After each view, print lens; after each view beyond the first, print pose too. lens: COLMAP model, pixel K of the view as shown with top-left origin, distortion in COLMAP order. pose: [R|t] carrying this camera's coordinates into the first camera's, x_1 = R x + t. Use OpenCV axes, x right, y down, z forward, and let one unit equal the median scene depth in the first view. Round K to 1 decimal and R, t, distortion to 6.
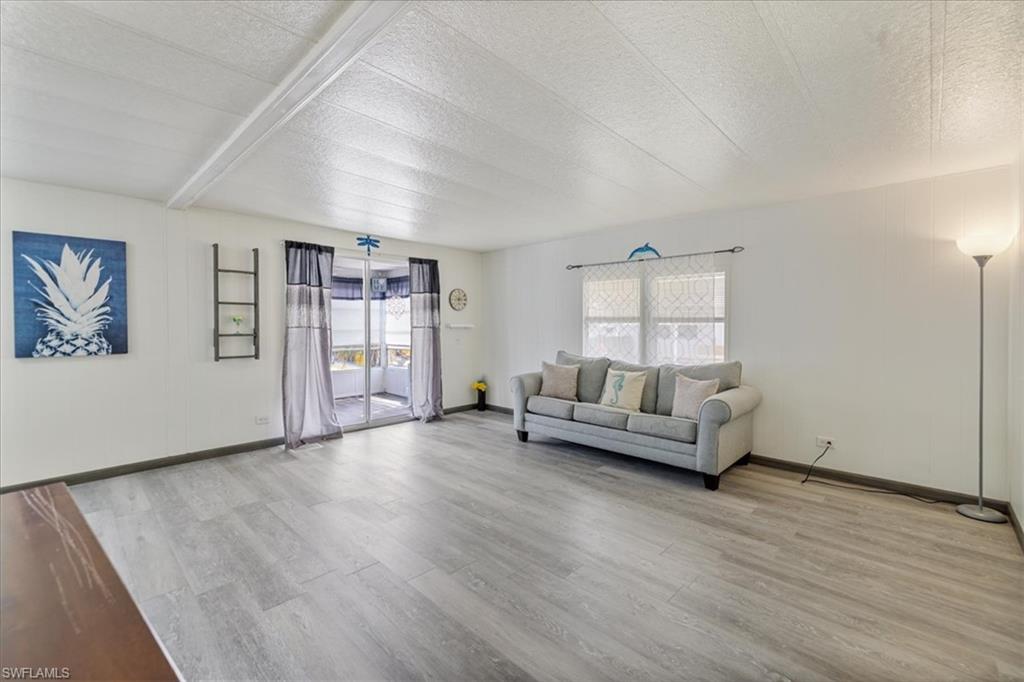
lens RADIAL K [[432.5, 0, 512.9], [0, 432.5, 330.5], [0, 0, 1]] dist [-0.000089, -0.000041]
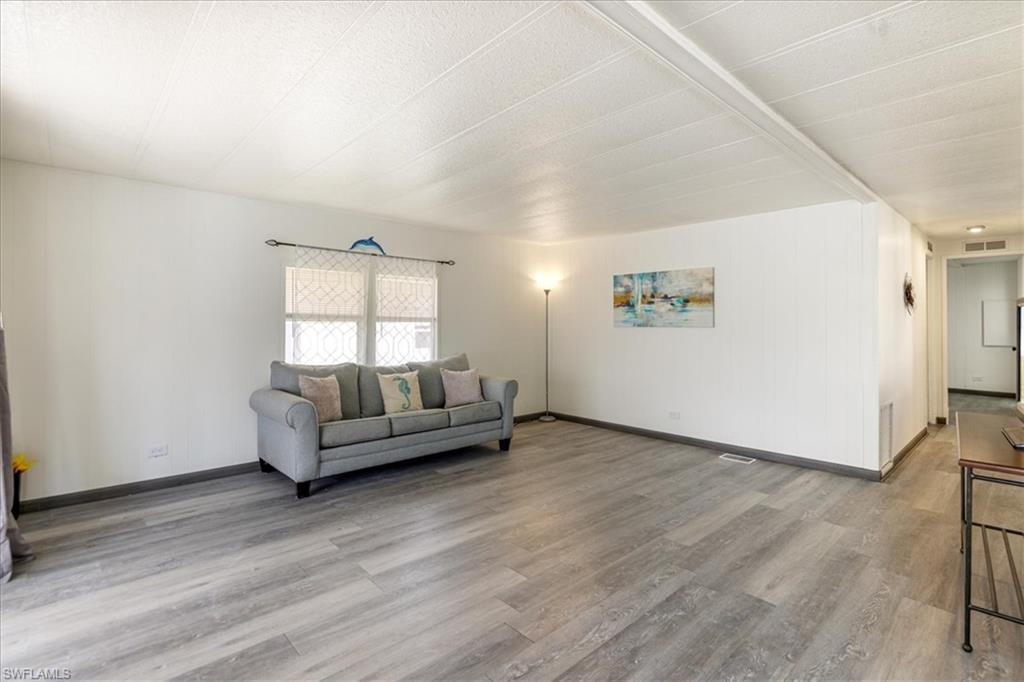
lens RADIAL K [[486.6, 0, 513.0], [0, 486.6, 320.8], [0, 0, 1]] dist [-0.001704, 0.000070]
pose [[0.059603, 0.004623, 0.998211, -0.802076], [0.008888, 0.999947, -0.005162, -0.013125], [-0.998183, 0.009180, 0.059559, 0.702316]]
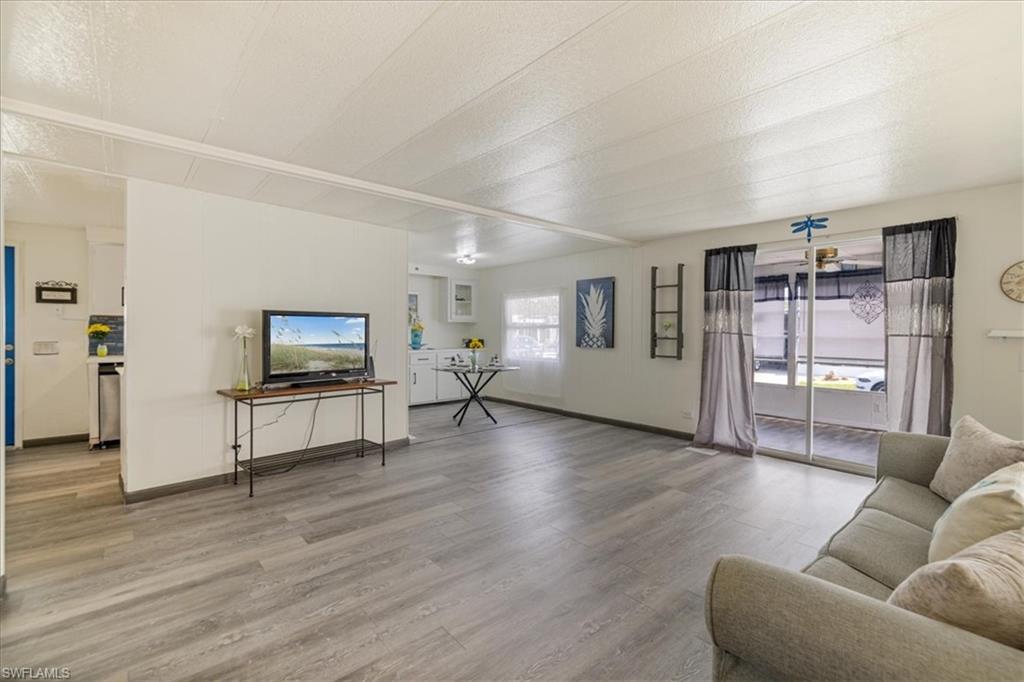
lens RADIAL K [[441.7, 0, 514.8], [0, 441.7, 330.6], [0, 0, 1]] dist [-0.000428, -0.000030]
pose [[-0.084489, 0.004411, -0.996415, 0.632449], [-0.017058, 0.999837, 0.005873, -0.010951], [0.996278, 0.017493, -0.084400, 0.674239]]
